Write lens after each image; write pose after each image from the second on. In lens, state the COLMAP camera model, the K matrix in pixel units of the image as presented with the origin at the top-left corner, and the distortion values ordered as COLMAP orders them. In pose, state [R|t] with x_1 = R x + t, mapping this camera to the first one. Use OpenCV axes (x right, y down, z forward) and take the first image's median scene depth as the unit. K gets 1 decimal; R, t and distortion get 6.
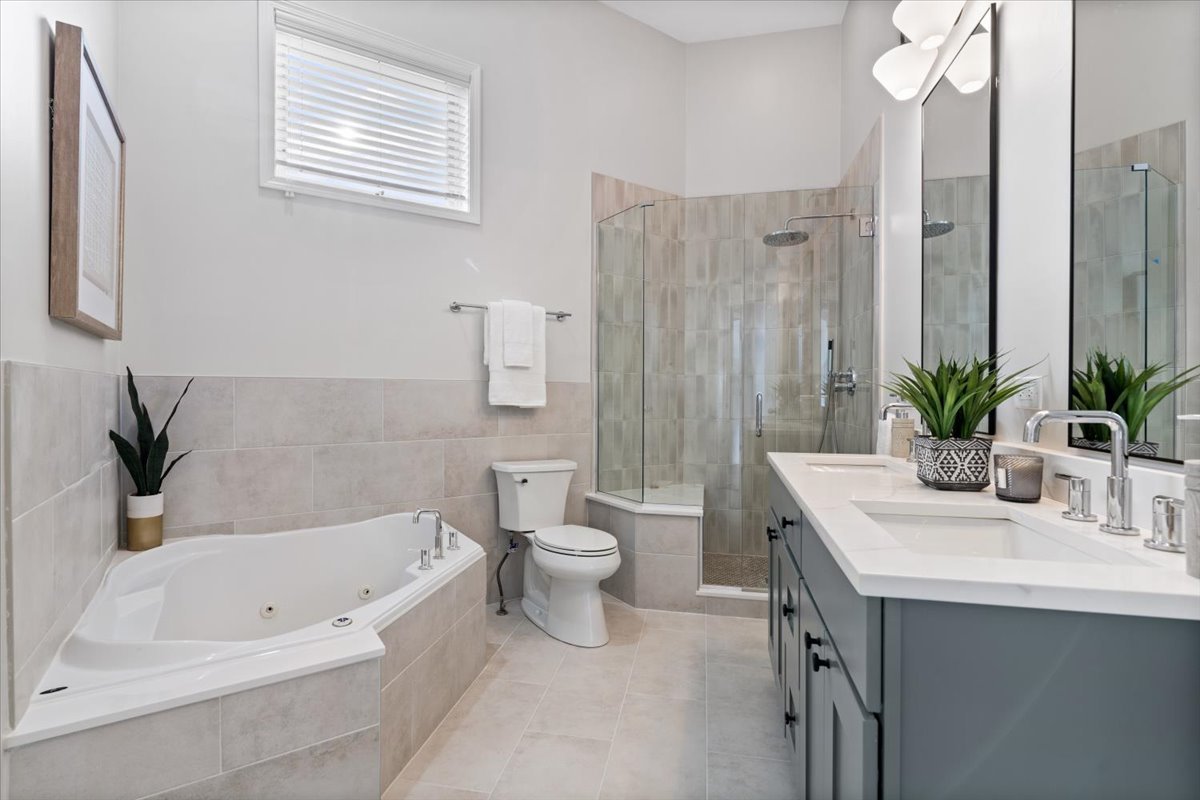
lens RADIAL K [[545.3, 0, 595.0], [0, 545.3, 389.3], [0, 0, 1]] dist [0.000579, 0.000023]
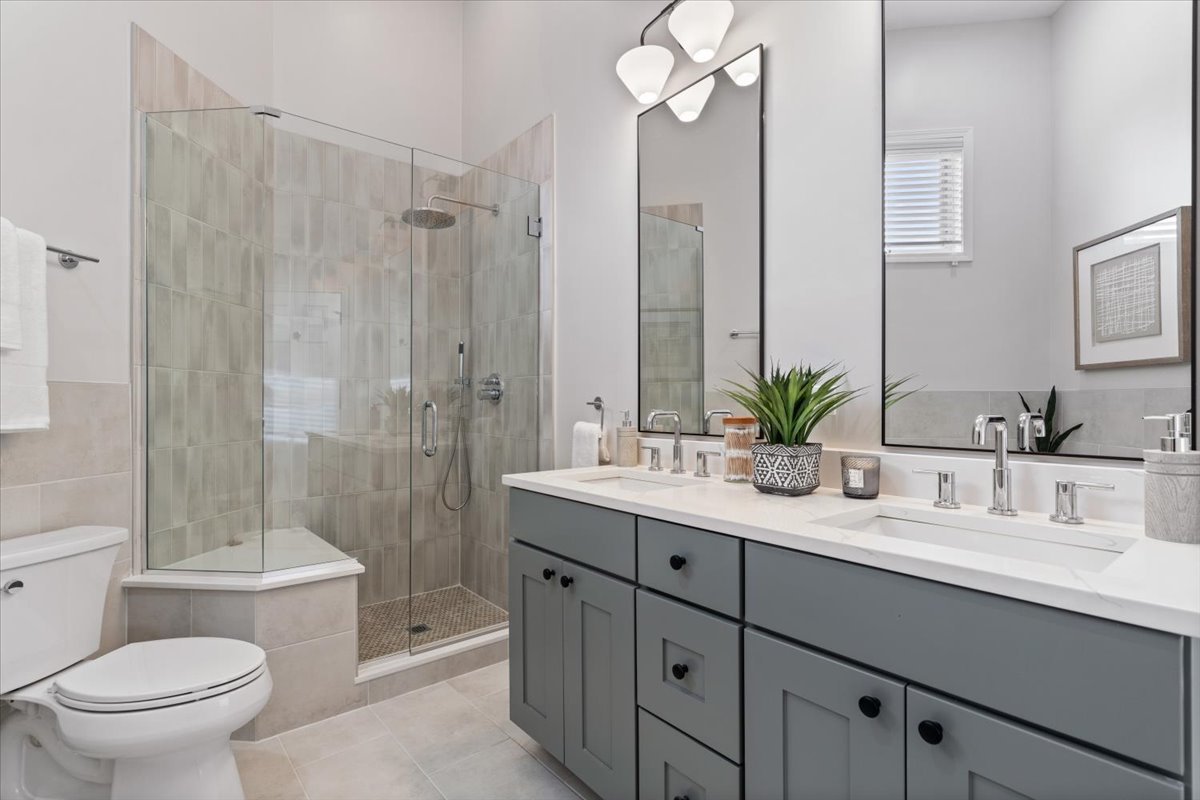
lens RADIAL K [[567.3, 0, 596.6], [0, 567.3, 397.4], [0, 0, 1]] dist [-0.002225, -0.000073]
pose [[0.635017, 0.002031, 0.772496, -0.157574], [-0.001725, 0.999998, -0.001211, 0.001050], [-0.772496, -0.000564, 0.635019, 0.235467]]
